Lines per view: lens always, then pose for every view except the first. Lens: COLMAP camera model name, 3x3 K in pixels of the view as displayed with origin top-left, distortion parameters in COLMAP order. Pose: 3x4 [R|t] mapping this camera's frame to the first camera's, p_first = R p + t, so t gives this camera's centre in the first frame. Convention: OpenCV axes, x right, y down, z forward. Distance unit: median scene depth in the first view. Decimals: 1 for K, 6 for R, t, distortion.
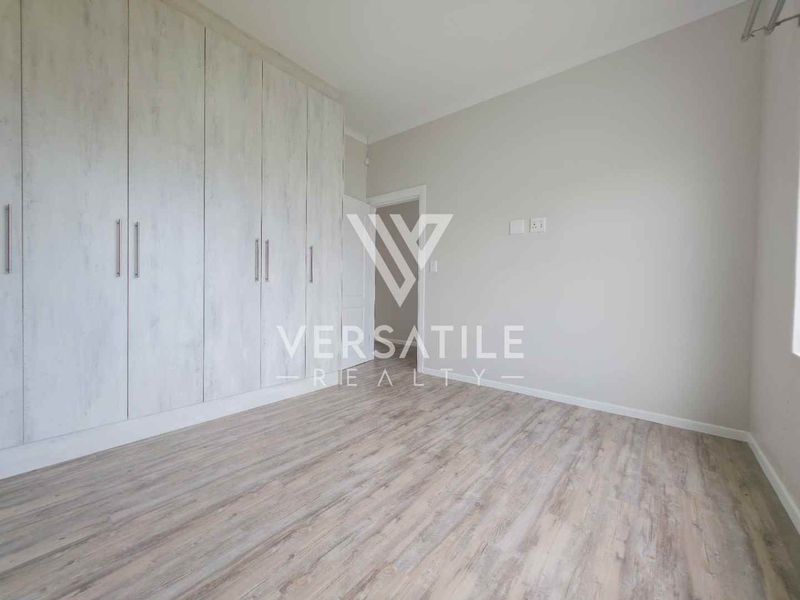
lens RADIAL K [[318.4, 0, 399.7], [0, 318.4, 295.3], [0, 0, 1]] dist [0.000730, -0.000013]
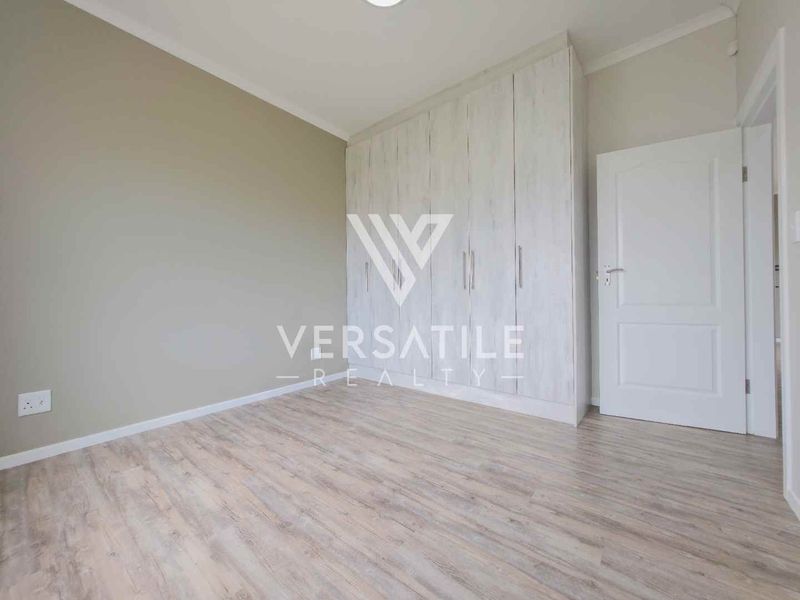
lens RADIAL K [[318.4, 0, 399.7], [0, 318.4, 295.3], [0, 0, 1]] dist [0.000730, -0.000013]
pose [[0.009671, -0.017385, -0.999802, 0.900348], [-0.007738, 0.999818, -0.017460, -0.001027], [0.999923, 0.007905, 0.009535, 0.989831]]
